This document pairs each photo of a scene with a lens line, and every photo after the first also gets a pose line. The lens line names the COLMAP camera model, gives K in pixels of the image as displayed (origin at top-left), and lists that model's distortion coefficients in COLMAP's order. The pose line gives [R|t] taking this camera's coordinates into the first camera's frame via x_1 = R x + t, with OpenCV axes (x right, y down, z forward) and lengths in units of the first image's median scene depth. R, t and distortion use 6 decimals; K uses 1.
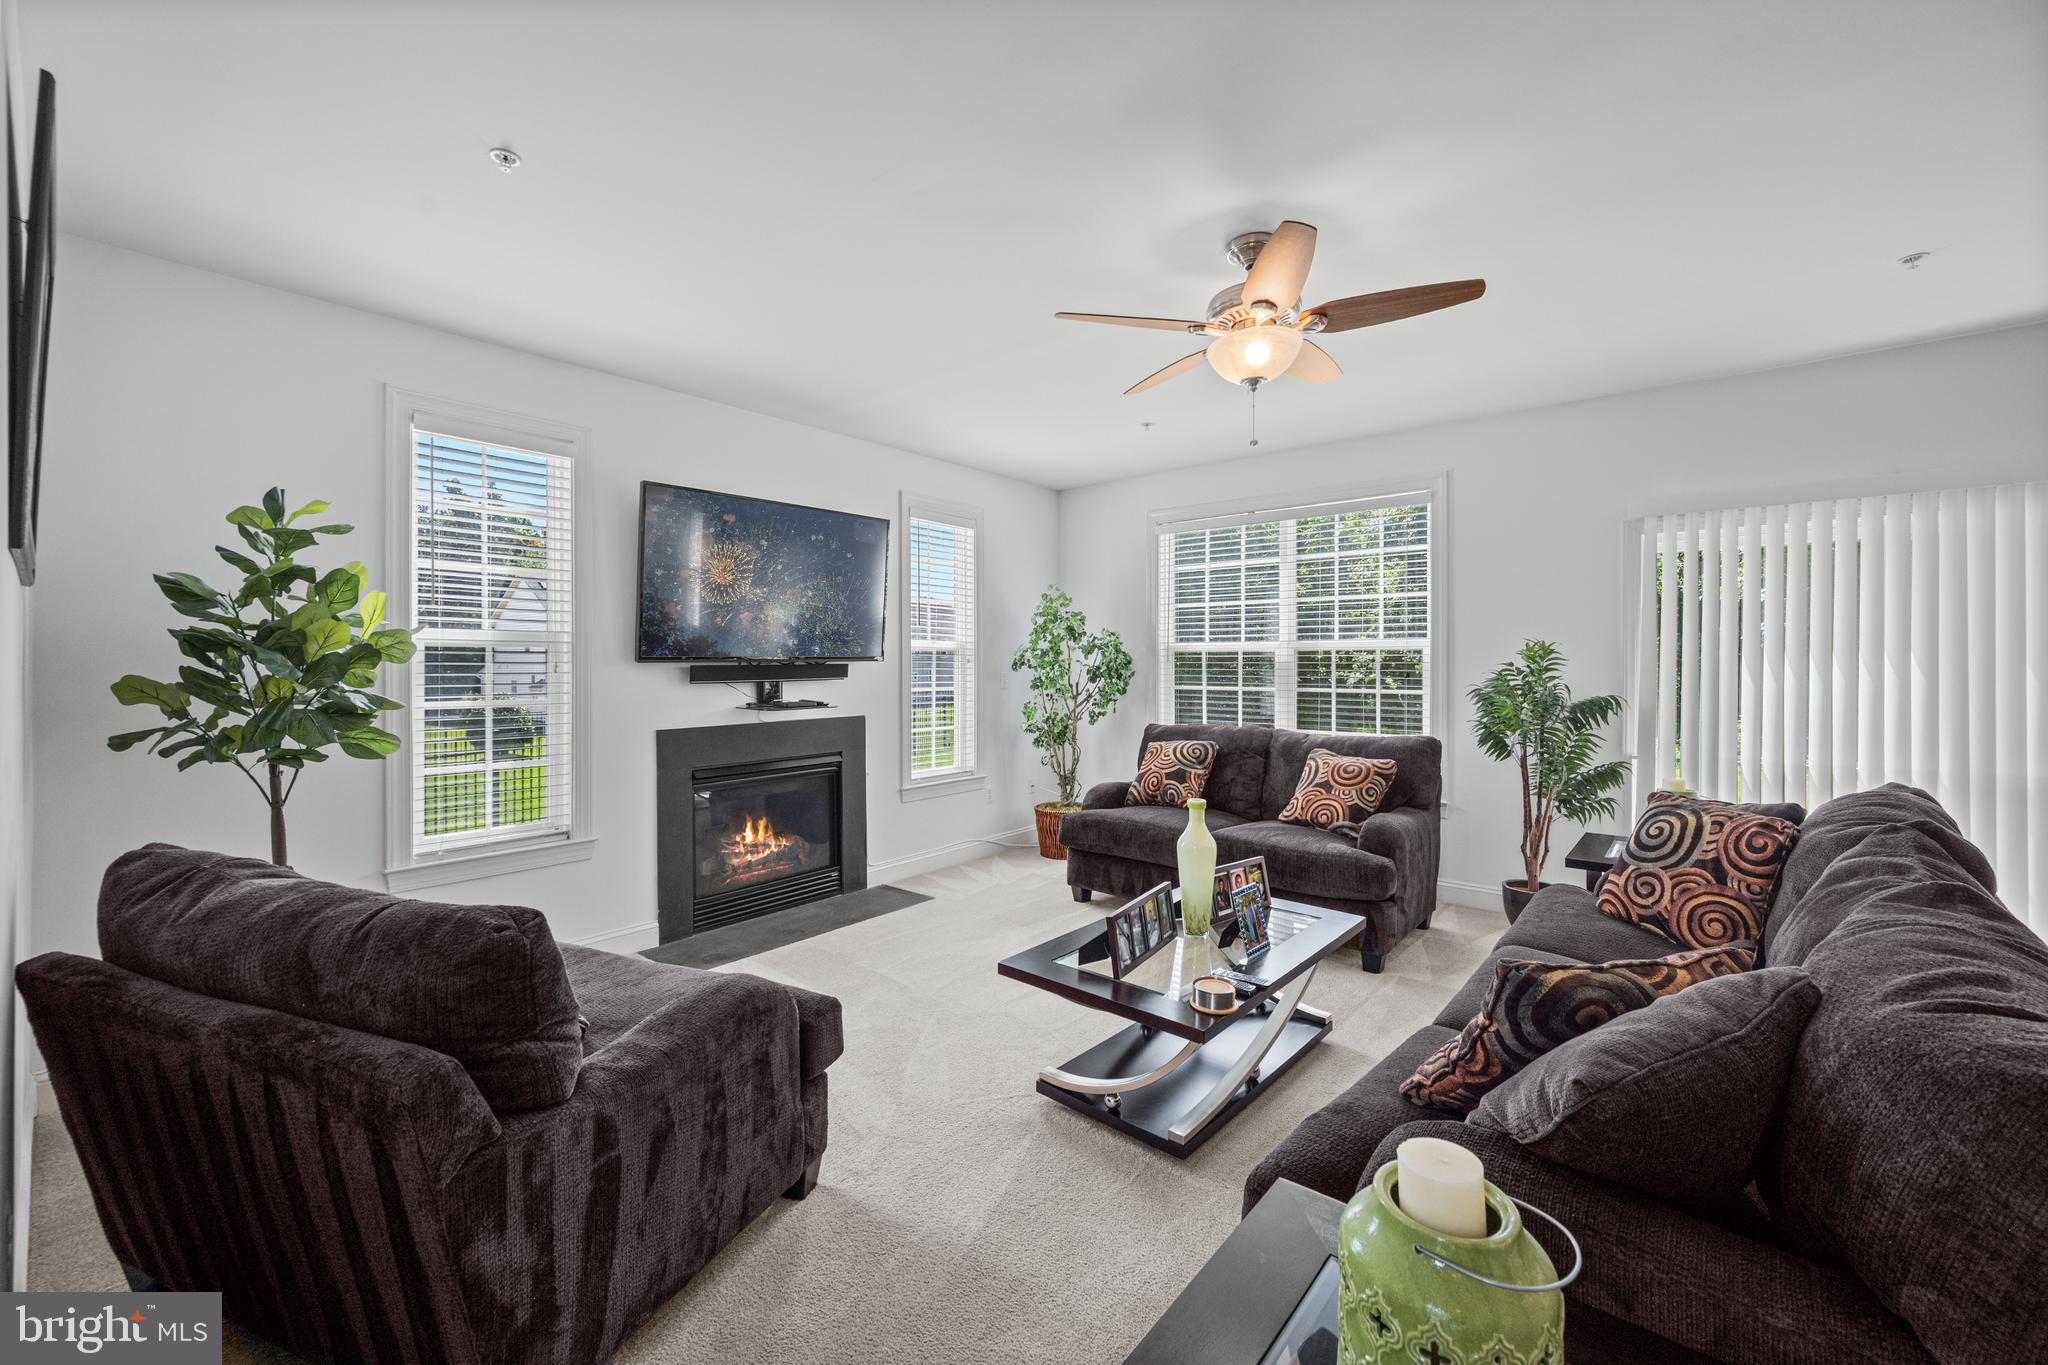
lens RADIAL K [[817.8, 0, 1029.3], [0, 817.8, 672.4], [0, 0, 1]] dist [0.000770, 0.000304]
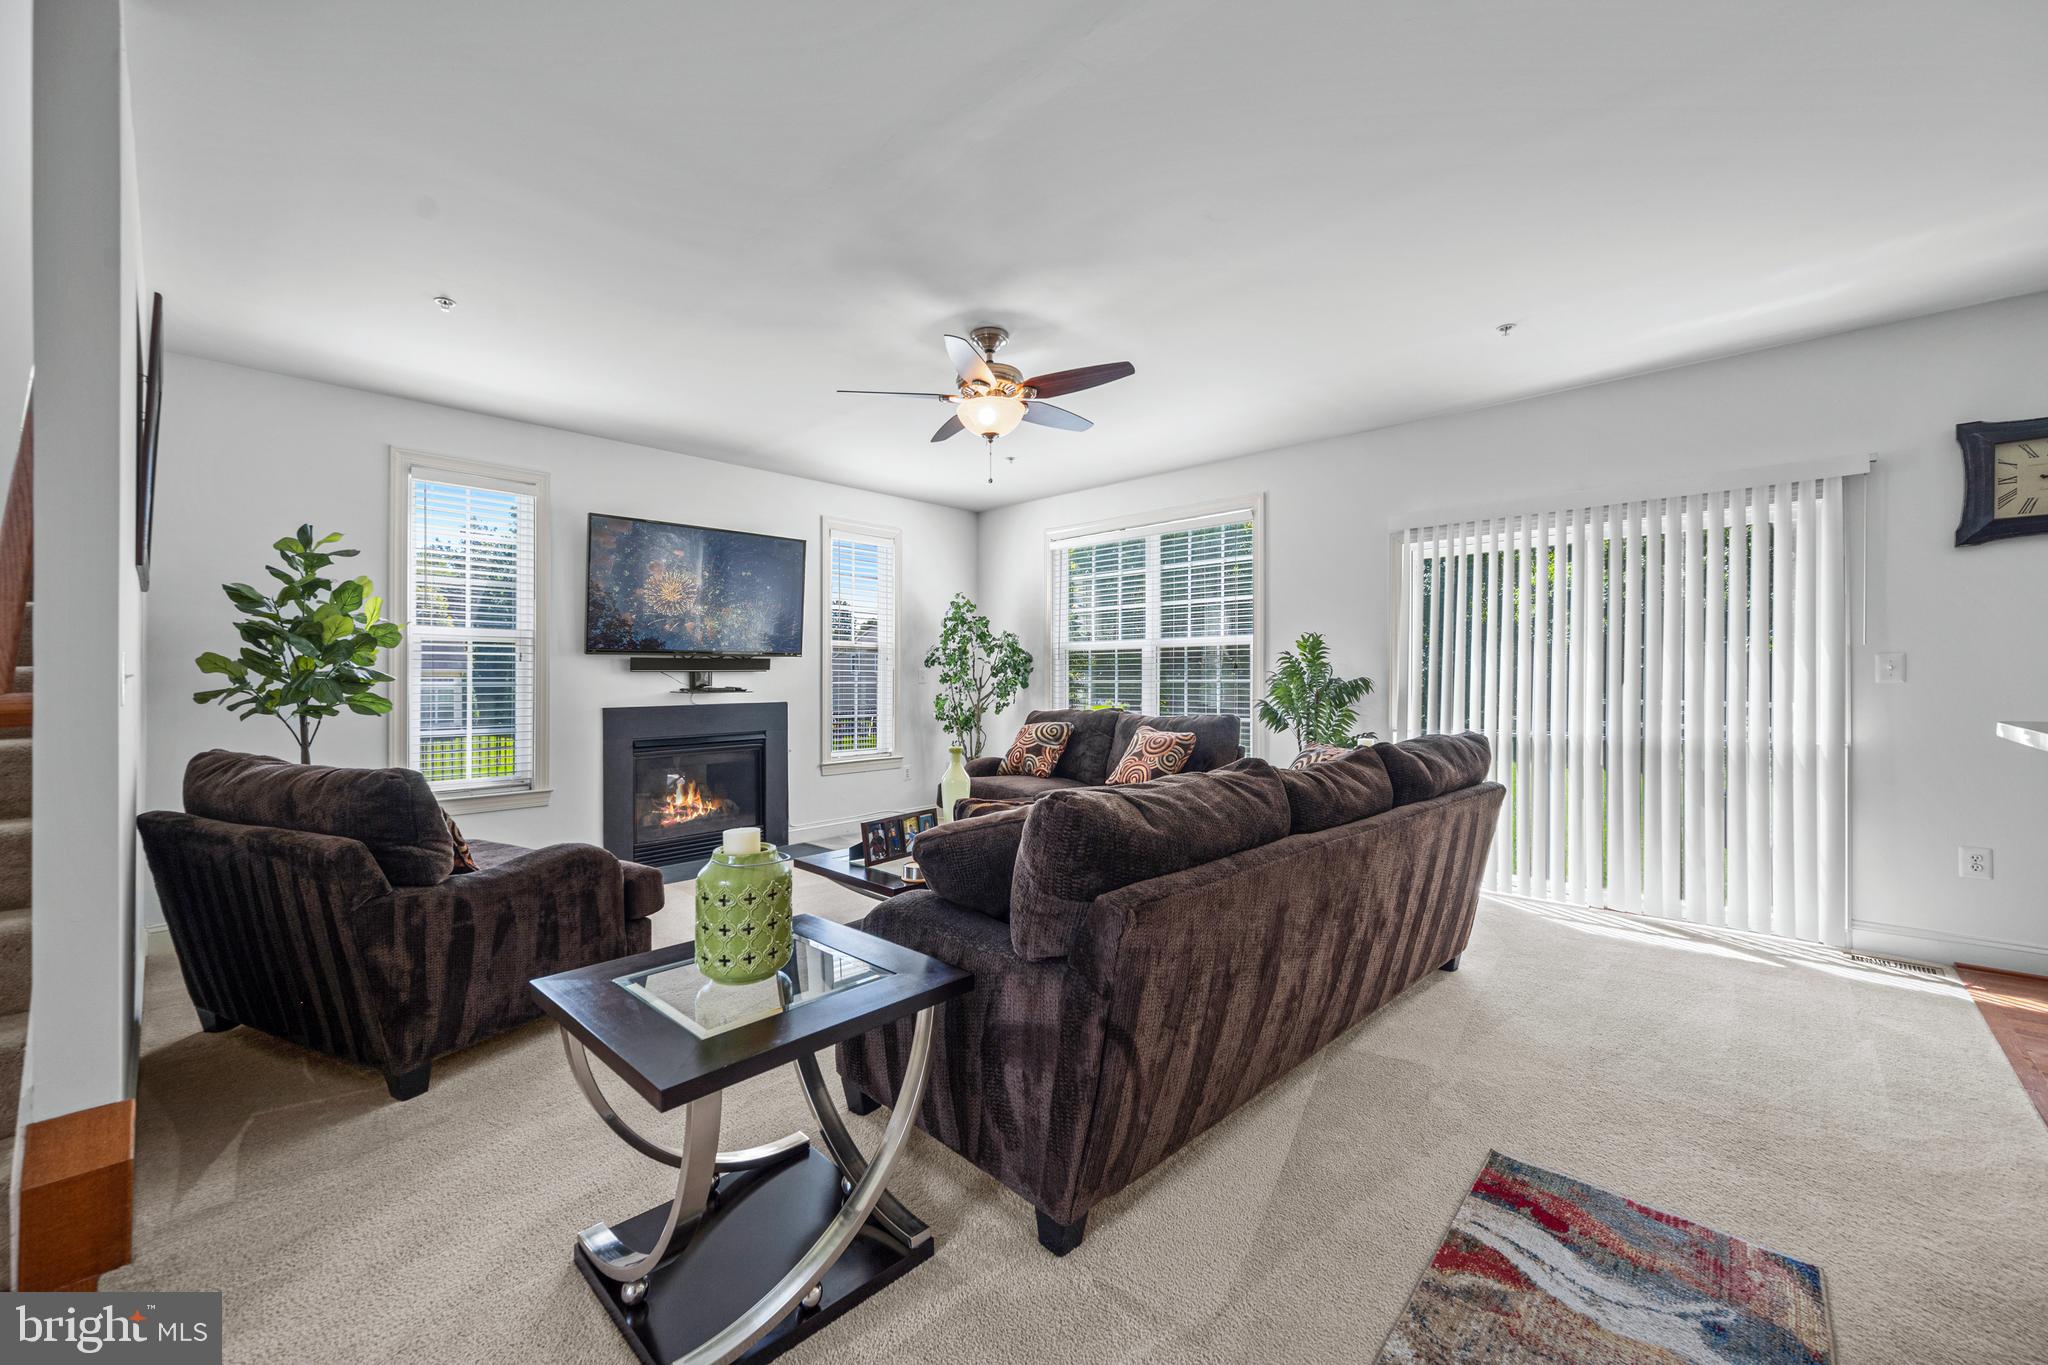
lens RADIAL K [[810.4, 0, 1020.9], [0, 810.4, 681.4], [0, 0, 1]] dist [-0.000621, -0.000266]
pose [[0.998249, -0.002735, -0.059086, 0.412256], [0.002227, 0.999960, -0.008659, 0.064000], [0.059107, 0.008513, 0.998215, -0.338909]]
